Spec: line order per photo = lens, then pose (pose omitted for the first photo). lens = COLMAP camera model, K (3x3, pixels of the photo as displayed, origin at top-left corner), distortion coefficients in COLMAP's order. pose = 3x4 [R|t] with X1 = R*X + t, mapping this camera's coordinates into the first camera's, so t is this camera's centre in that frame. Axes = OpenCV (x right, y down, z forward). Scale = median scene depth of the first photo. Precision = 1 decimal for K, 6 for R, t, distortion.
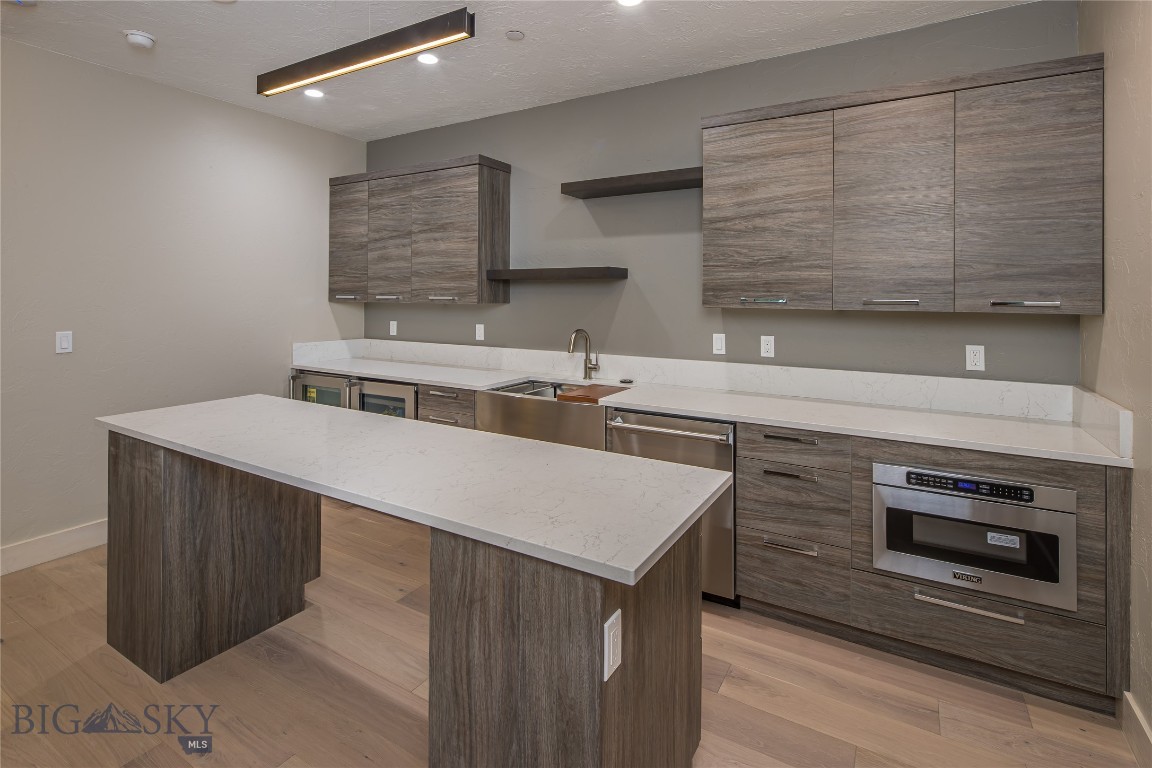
lens RADIAL K [[551.2, 0, 570.6], [0, 551.2, 291.4], [0, 0, 1]] dist [0.001415, -0.000067]
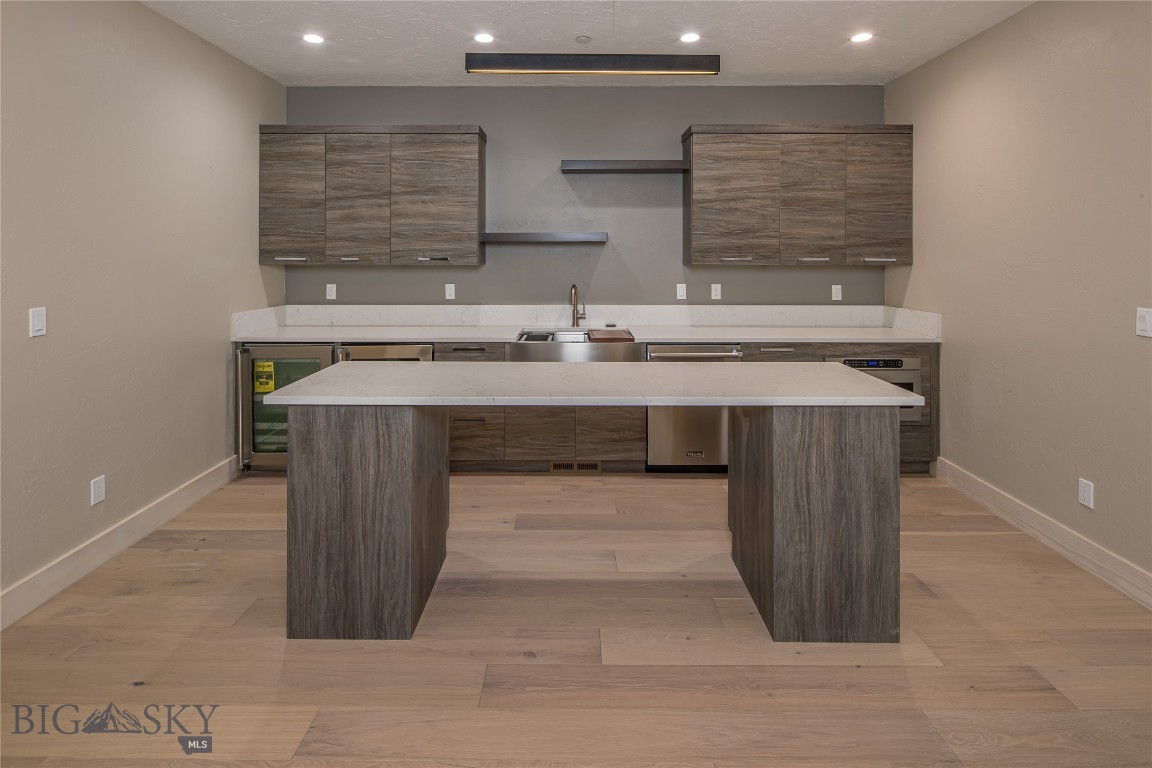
lens RADIAL K [[554.9, 0, 562.6], [0, 554.9, 250.9], [0, 0, 1]] dist [0.000615, -0.000150]
pose [[0.864246, -0.000994, 0.503069, -0.600005], [-0.000112, 0.999998, 0.002168, -0.006312], [-0.503070, -0.001930, 0.864243, -0.018077]]
